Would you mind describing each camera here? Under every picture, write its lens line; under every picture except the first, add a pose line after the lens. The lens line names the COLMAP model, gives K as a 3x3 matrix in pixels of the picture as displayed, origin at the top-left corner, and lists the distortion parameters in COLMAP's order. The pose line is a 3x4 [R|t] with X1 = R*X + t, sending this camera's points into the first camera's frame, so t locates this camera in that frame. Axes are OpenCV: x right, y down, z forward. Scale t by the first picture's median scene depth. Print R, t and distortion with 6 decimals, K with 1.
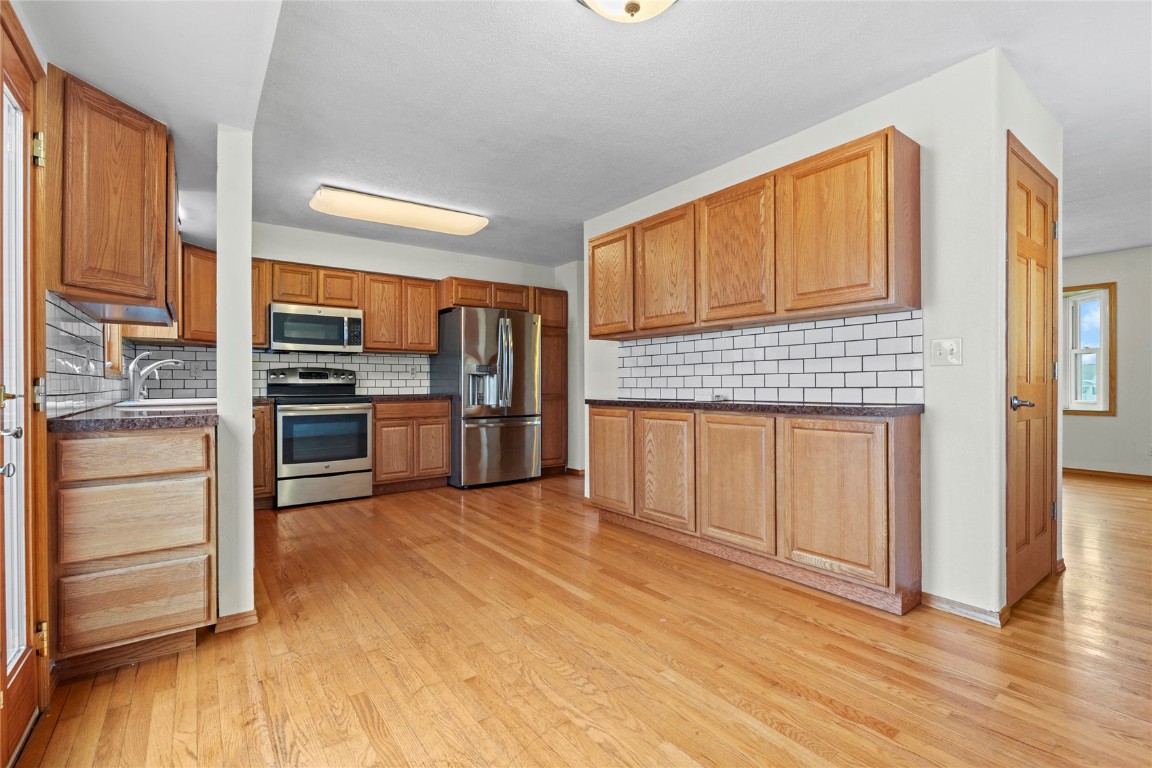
lens RADIAL K [[506.1, 0, 577.6], [0, 506.1, 383.0], [0, 0, 1]] dist [-0.002715, -0.000370]
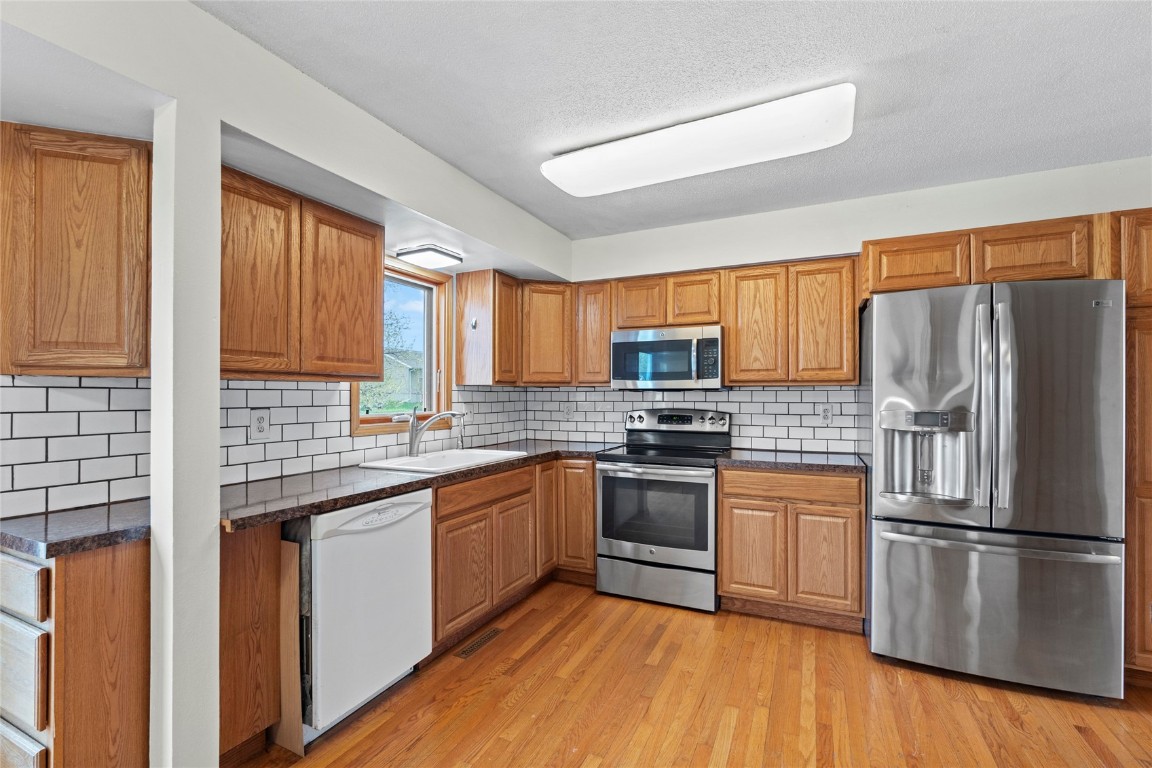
lens RADIAL K [[506.1, 0, 571.6], [0, 506.1, 390.4], [0, 0, 1]] dist [-0.002715, -0.000370]
pose [[0.469174, -0.003545, -0.883099, 0.074077], [-0.003467, 0.999977, -0.005856, -0.052476], [0.883099, 0.005809, 0.469151, 0.503545]]
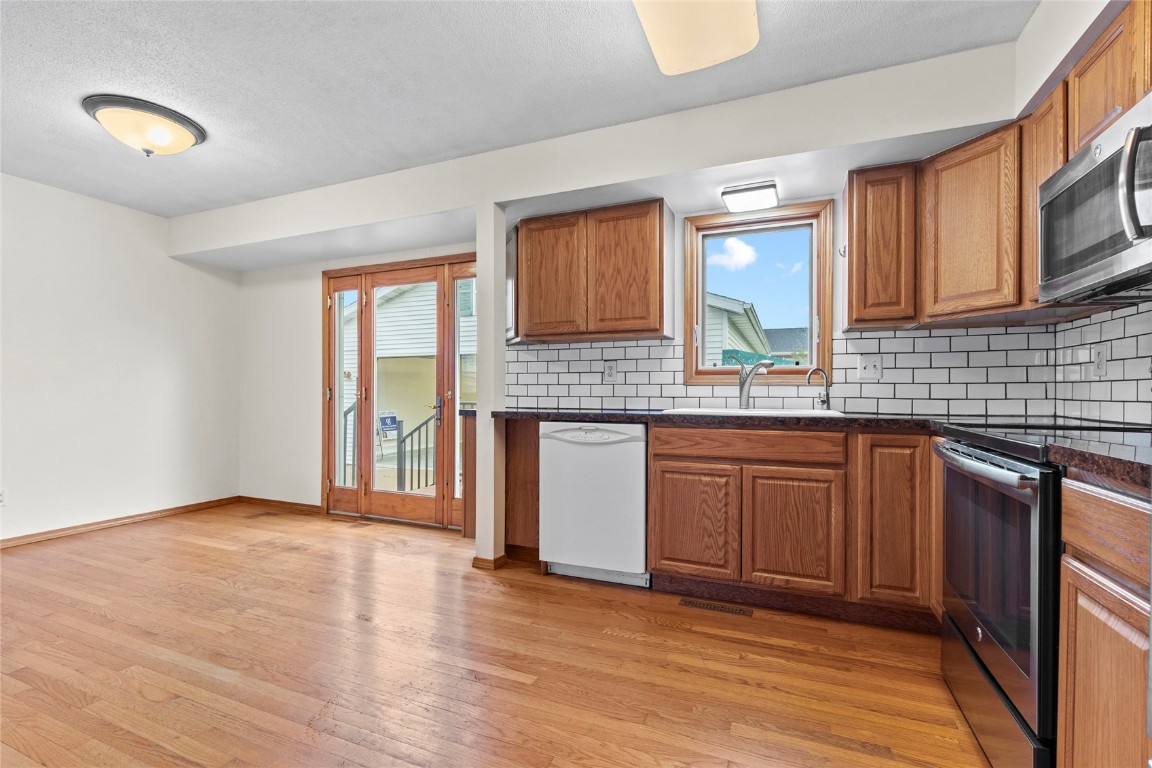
lens RADIAL K [[506.1, 0, 582.9], [0, 506.1, 389.1], [0, 0, 1]] dist [-0.002715, -0.000370]
pose [[-0.854278, 0.001446, -0.519814, -0.063977], [0.000523, 0.999998, 0.001921, -0.006975], [0.519815, 0.001370, -0.854278, 0.964379]]
